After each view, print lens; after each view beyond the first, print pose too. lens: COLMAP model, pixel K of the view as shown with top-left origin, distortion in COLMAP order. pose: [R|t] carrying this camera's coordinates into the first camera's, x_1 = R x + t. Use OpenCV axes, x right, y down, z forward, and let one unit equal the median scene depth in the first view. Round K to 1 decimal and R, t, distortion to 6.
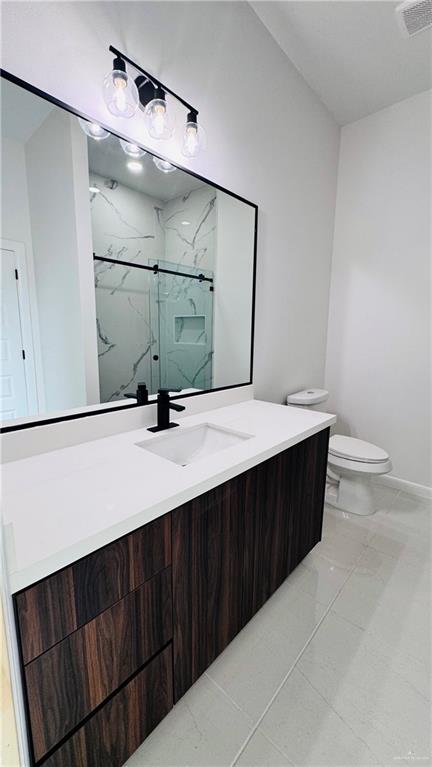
lens RADIAL K [[307.7, 0, 216.0], [0, 307.7, 383.5], [0, 0, 1]] dist [-0.015644, 0.008238]
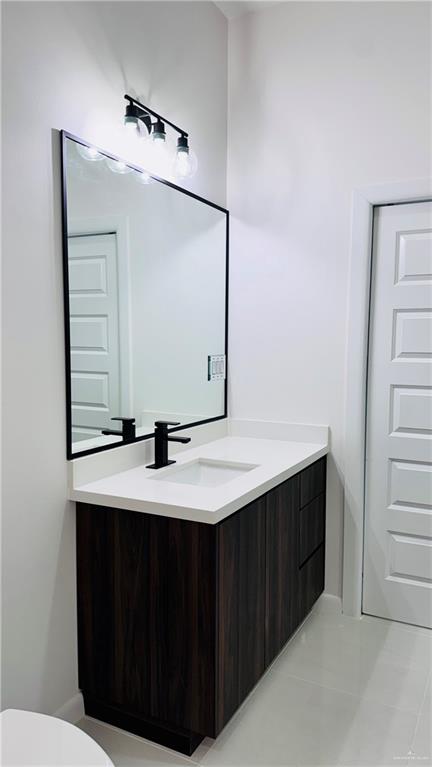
lens RADIAL K [[553.6, 0, 217.2], [0, 553.6, 398.0], [0, 0, 1]] dist [0.007413, 0.002384]
pose [[0.966715, -0.041620, 0.252447, -0.419476], [0.058319, 0.996552, -0.059025, 0.055280], [-0.249120, 0.071783, 0.965809, -0.631969]]
